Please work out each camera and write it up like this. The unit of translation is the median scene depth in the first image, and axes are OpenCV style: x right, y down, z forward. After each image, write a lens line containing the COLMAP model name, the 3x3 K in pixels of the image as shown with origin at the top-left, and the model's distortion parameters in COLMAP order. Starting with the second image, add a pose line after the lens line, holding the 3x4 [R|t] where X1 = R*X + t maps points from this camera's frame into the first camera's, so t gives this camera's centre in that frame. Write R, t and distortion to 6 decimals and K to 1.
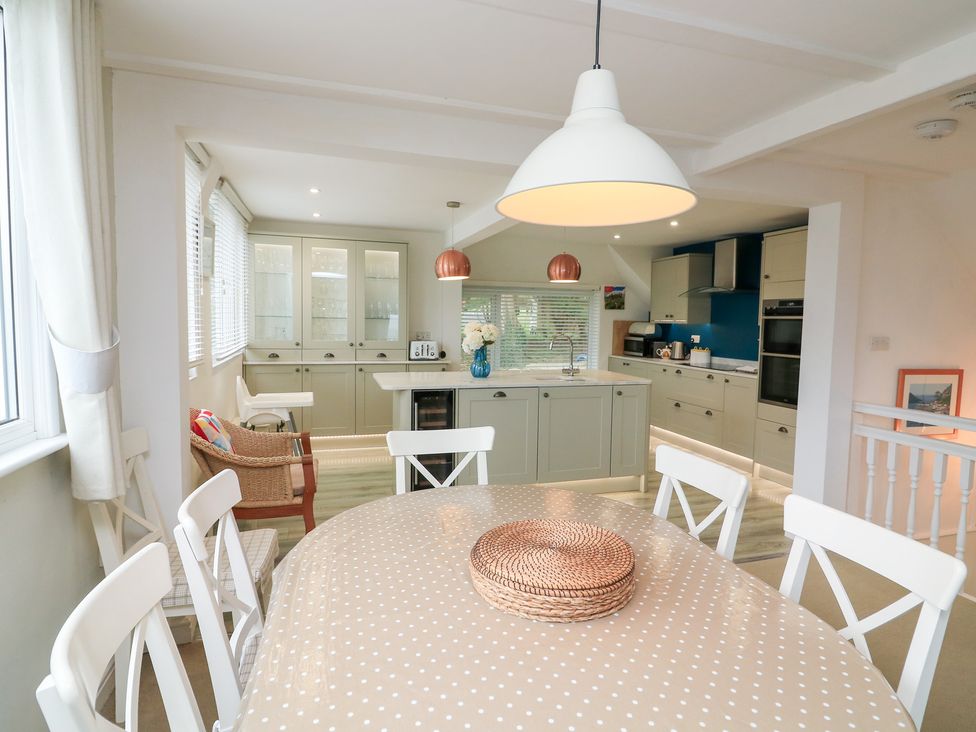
lens RADIAL K [[537.3, 0, 489.6], [0, 537.3, 358.8], [0, 0, 1]] dist [-0.002676, -0.001626]
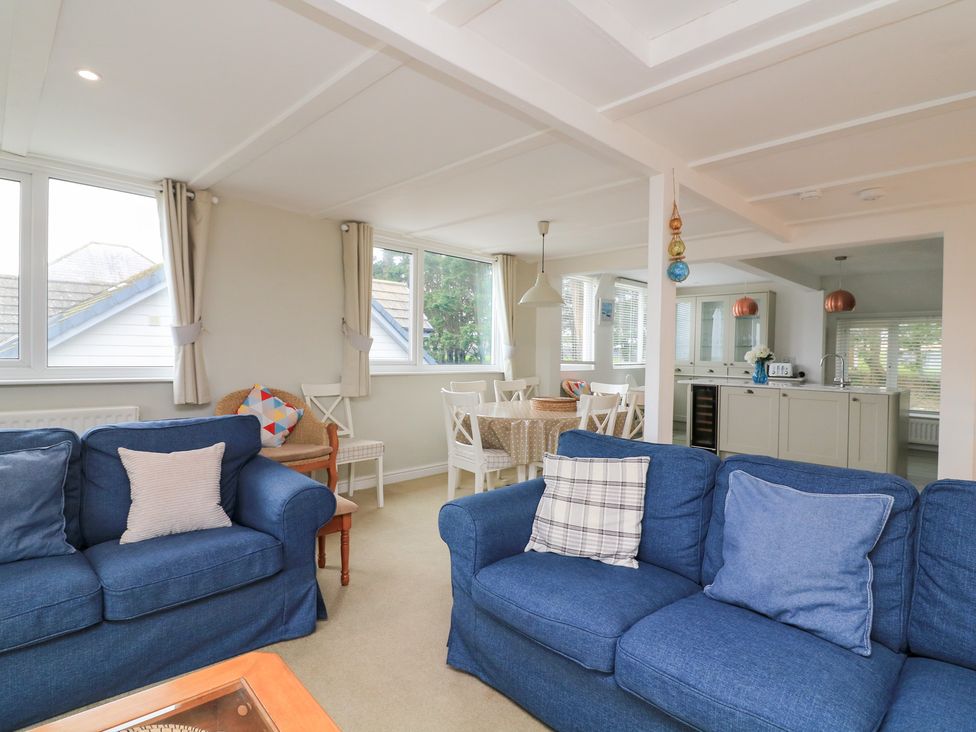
lens RADIAL K [[521.6, 0, 494.3], [0, 521.6, 358.2], [0, 0, 1]] dist [-0.000035, -0.018866]
pose [[0.469044, -0.001100, -0.883174, 0.683649], [-0.073801, 0.996453, -0.040436, 0.059539], [0.880086, 0.084146, 0.467299, -0.222496]]
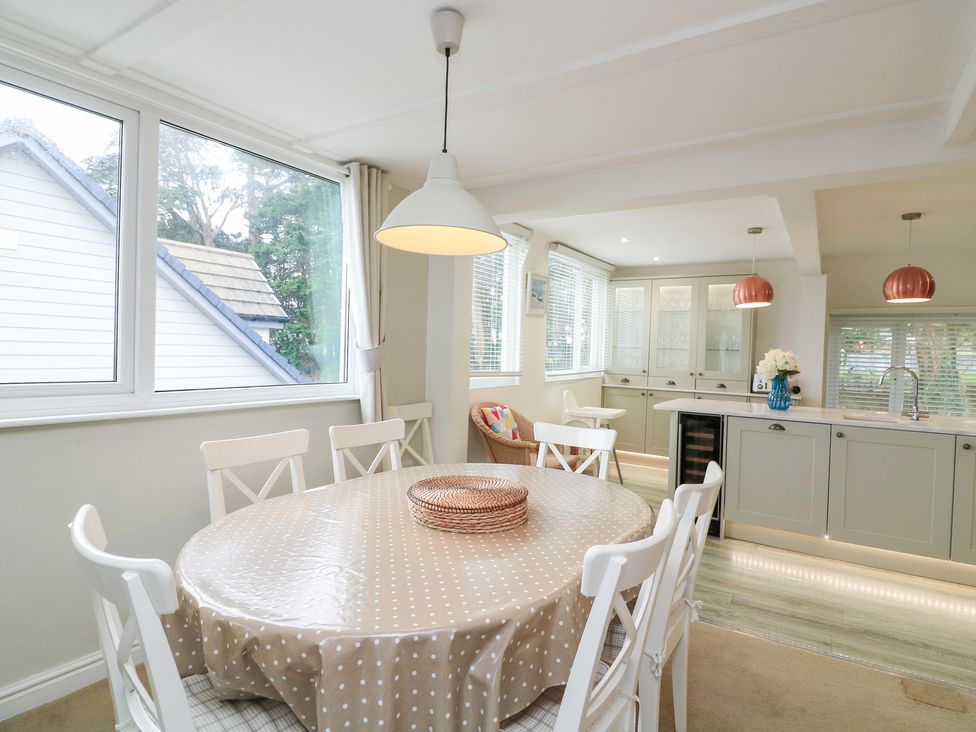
lens RADIAL K [[521.6, 0, 494.3], [0, 521.6, 358.2], [0, 0, 1]] dist [-0.000035, -0.018866]
pose [[0.638267, 0.013225, -0.769702, 0.277227], [-0.075145, 0.996148, -0.045198, 0.018012], [0.766139, 0.086687, 0.636802, 0.037625]]
